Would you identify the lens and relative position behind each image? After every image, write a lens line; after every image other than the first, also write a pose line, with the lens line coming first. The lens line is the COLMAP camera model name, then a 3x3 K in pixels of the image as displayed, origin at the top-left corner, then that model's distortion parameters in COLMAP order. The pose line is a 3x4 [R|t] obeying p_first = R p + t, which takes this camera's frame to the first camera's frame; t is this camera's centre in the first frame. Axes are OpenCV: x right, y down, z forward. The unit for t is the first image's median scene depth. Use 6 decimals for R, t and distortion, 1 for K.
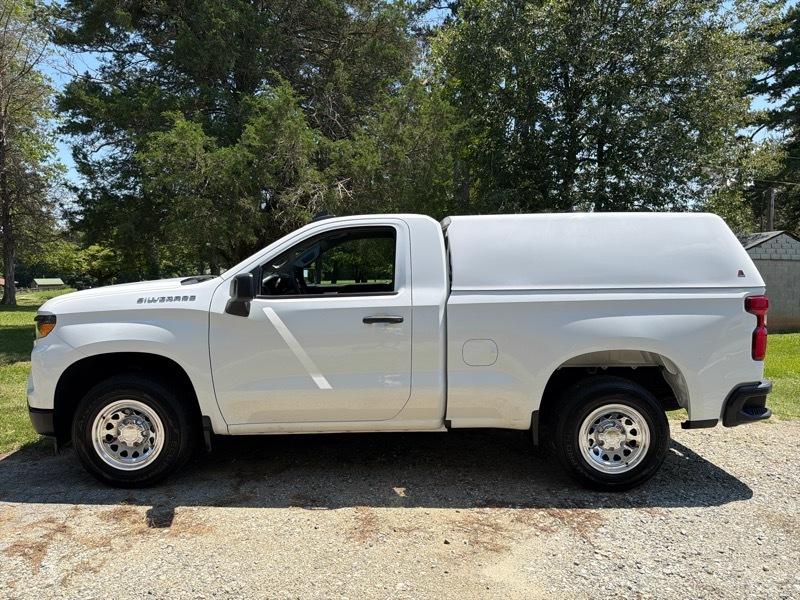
lens RADIAL K [[570.7, 0, 403.0], [0, 570.7, 295.0], [0, 0, 1]] dist [0.018237, -0.025369]
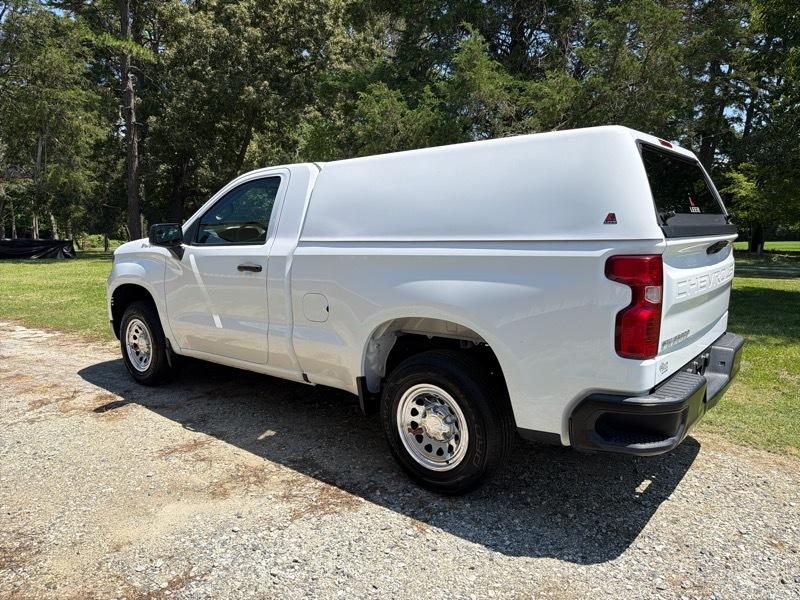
lens RADIAL K [[570.7, 0, 394.6], [0, 570.7, 298.6], [0, 0, 1]] dist [0.018237, -0.025369]
pose [[0.760587, 0.076486, -0.644715, 0.834655], [-0.027379, 0.995932, 0.085854, 0.002291], [0.648658, -0.047647, 0.759587, 0.366740]]
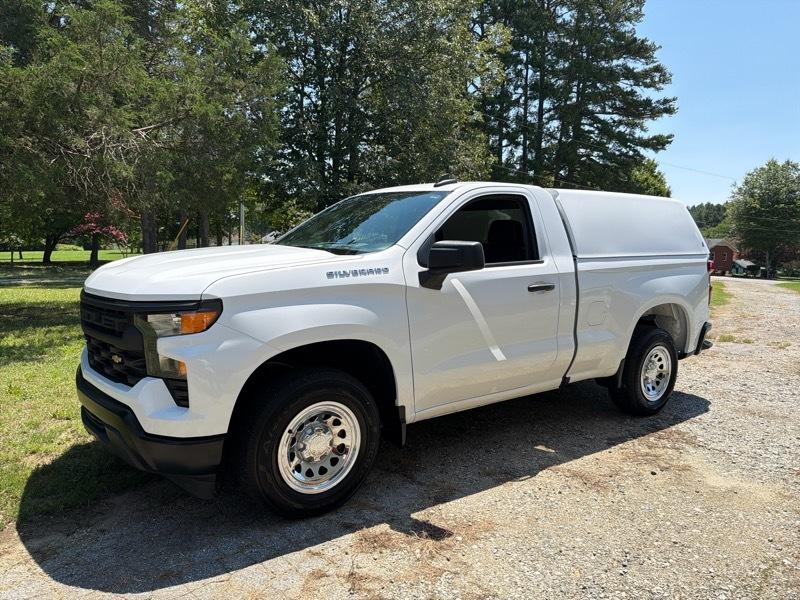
lens RADIAL K [[570.7, 0, 406.2], [0, 570.7, 293.1], [0, 0, 1]] dist [0.018237, -0.025369]
pose [[0.807615, -0.045495, 0.587952, -0.825155], [0.021689, 0.998637, 0.047482, -0.000316], [-0.589311, -0.025595, 0.807501, 0.303730]]
